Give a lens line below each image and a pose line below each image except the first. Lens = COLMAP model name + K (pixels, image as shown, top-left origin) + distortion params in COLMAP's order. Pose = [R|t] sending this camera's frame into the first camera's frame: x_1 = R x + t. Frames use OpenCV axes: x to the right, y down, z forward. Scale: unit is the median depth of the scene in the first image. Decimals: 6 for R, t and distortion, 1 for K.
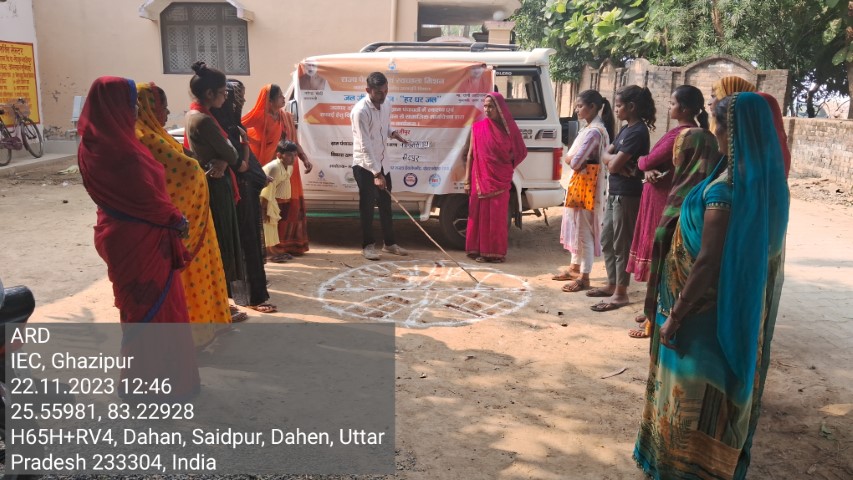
lens RADIAL K [[635.5, 0, 426.5], [0, 635.5, 240.0], [0, 0, 1]] dist [-0.002869, -0.006689]
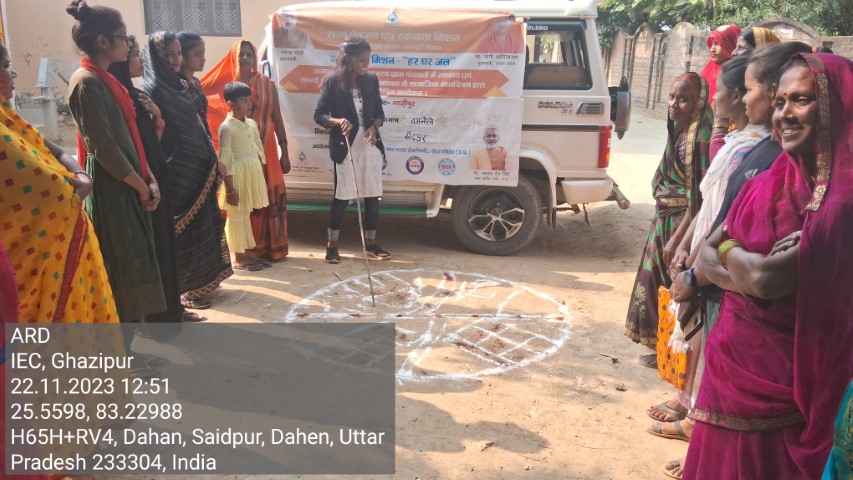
lens RADIAL K [[635.5, 0, 426.5], [0, 635.5, 240.0], [0, 0, 1]] dist [-0.002869, -0.006689]
pose [[0.999558, 0.015422, -0.025399, 0.010552], [-0.014290, 0.998923, 0.044142, -0.037677], [0.026052, -0.043759, 0.998702, 0.215442]]
